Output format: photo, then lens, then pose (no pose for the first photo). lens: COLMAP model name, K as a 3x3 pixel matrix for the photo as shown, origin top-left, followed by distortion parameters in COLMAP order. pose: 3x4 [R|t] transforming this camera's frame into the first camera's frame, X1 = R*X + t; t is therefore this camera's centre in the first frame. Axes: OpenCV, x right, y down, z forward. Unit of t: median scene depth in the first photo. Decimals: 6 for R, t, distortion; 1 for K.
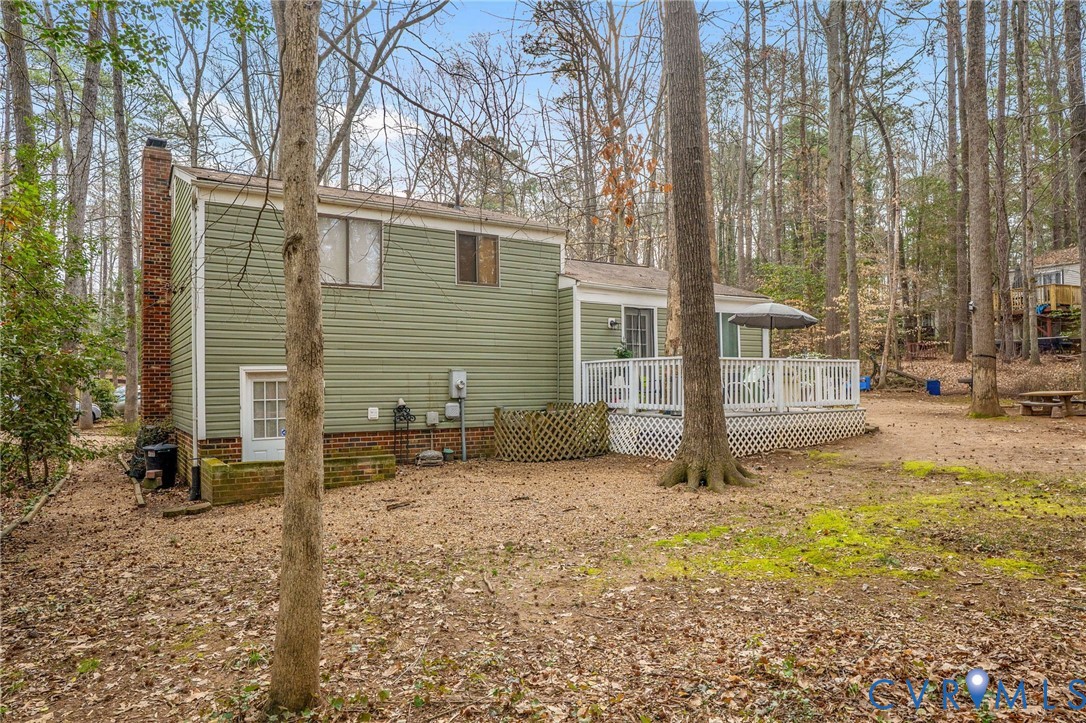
lens RADIAL K [[497.9, 0, 549.7], [0, 497.9, 356.8], [0, 0, 1]] dist [0.018999, -0.000355]
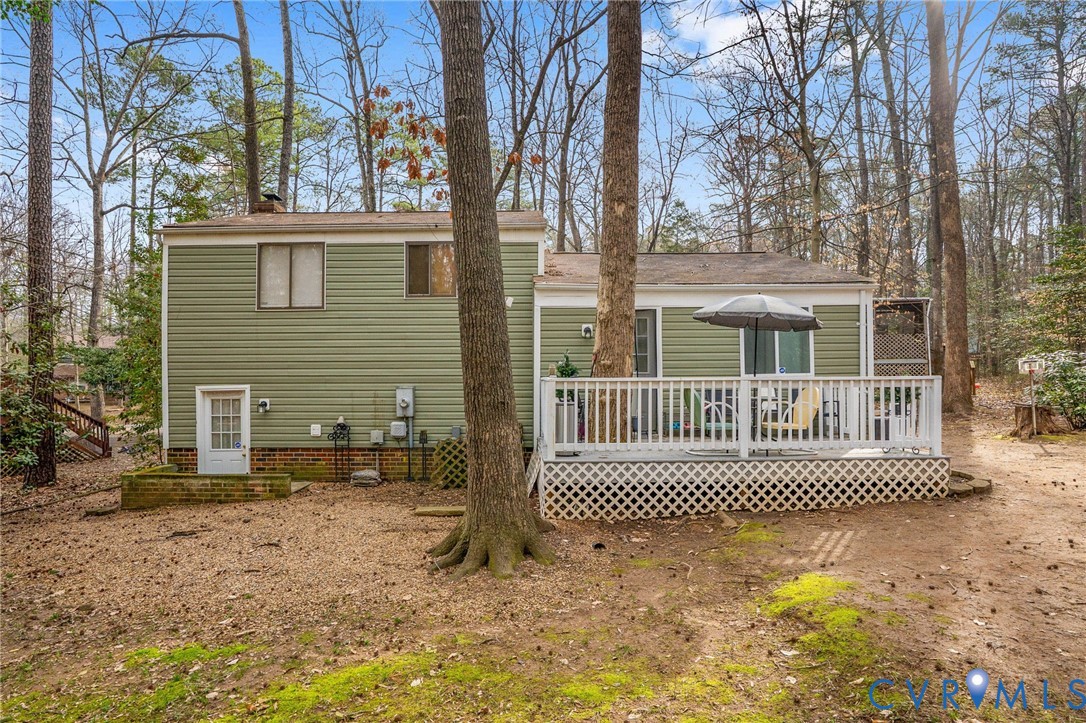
lens RADIAL K [[497.9, 0, 535.2], [0, 497.9, 363.8], [0, 0, 1]] dist [0.018999, -0.000355]
pose [[0.899384, -0.009396, -0.437058, 0.512362], [0.016327, 0.999793, 0.012105, -0.029275], [0.436854, -0.018023, 0.899352, 0.269342]]
